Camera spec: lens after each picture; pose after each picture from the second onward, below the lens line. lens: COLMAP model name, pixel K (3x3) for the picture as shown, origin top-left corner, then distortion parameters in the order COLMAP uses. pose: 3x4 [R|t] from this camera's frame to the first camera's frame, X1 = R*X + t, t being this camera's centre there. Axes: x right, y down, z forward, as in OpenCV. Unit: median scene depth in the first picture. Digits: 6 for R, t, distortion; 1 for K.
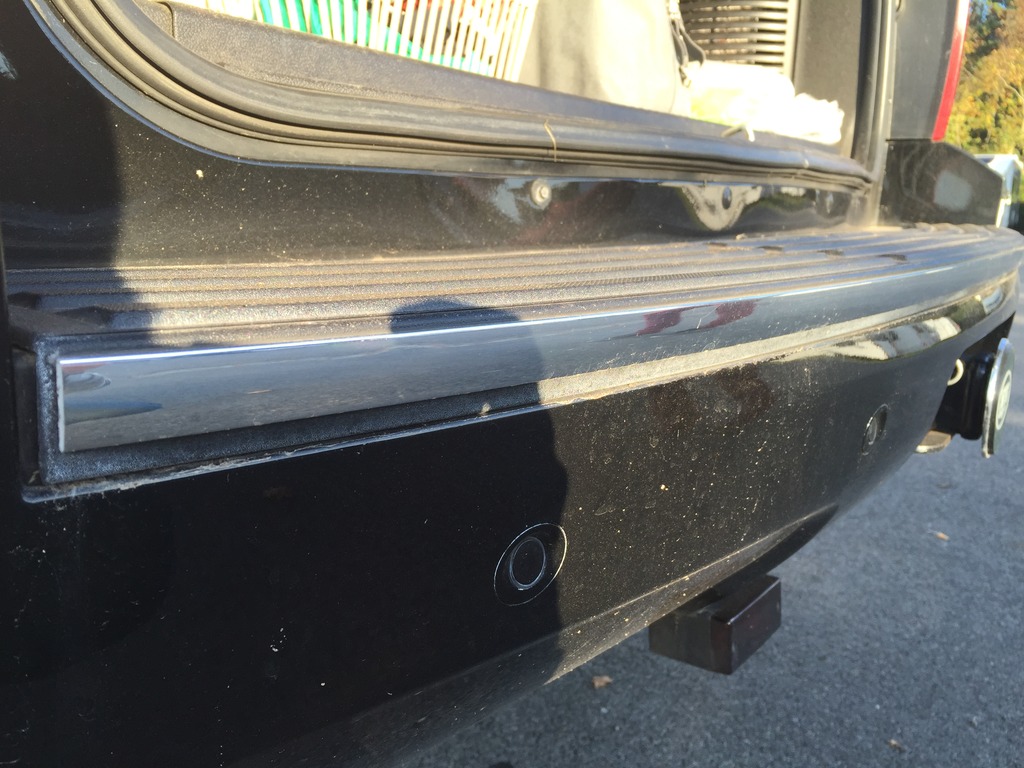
lens RADIAL K [[888.5, 0, 516.0], [0, 888.5, 385.2], [0, 0, 1]] dist [0.041146, -0.042310]
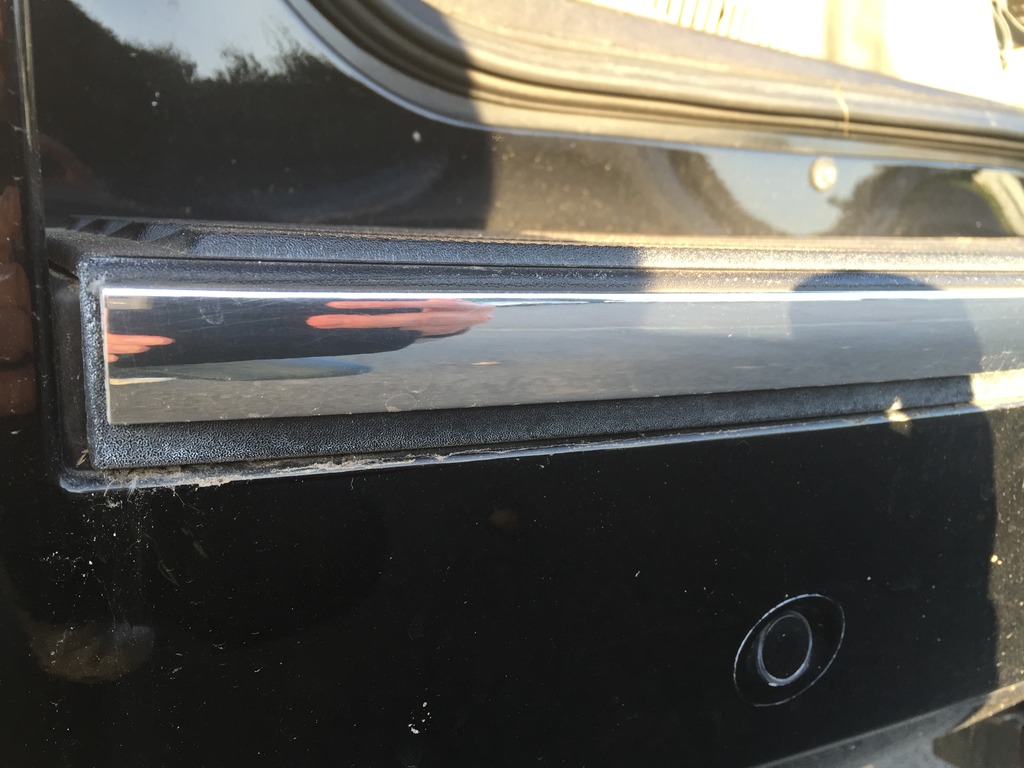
lens RADIAL K [[888.5, 0, 518.9], [0, 888.5, 376.1], [0, 0, 1]] dist [0.041146, -0.042310]
pose [[0.958918, 0.055050, -0.278292, -0.005053], [-0.067216, 0.997147, -0.034358, 0.033510], [0.275607, 0.051653, 0.959882, 0.350072]]
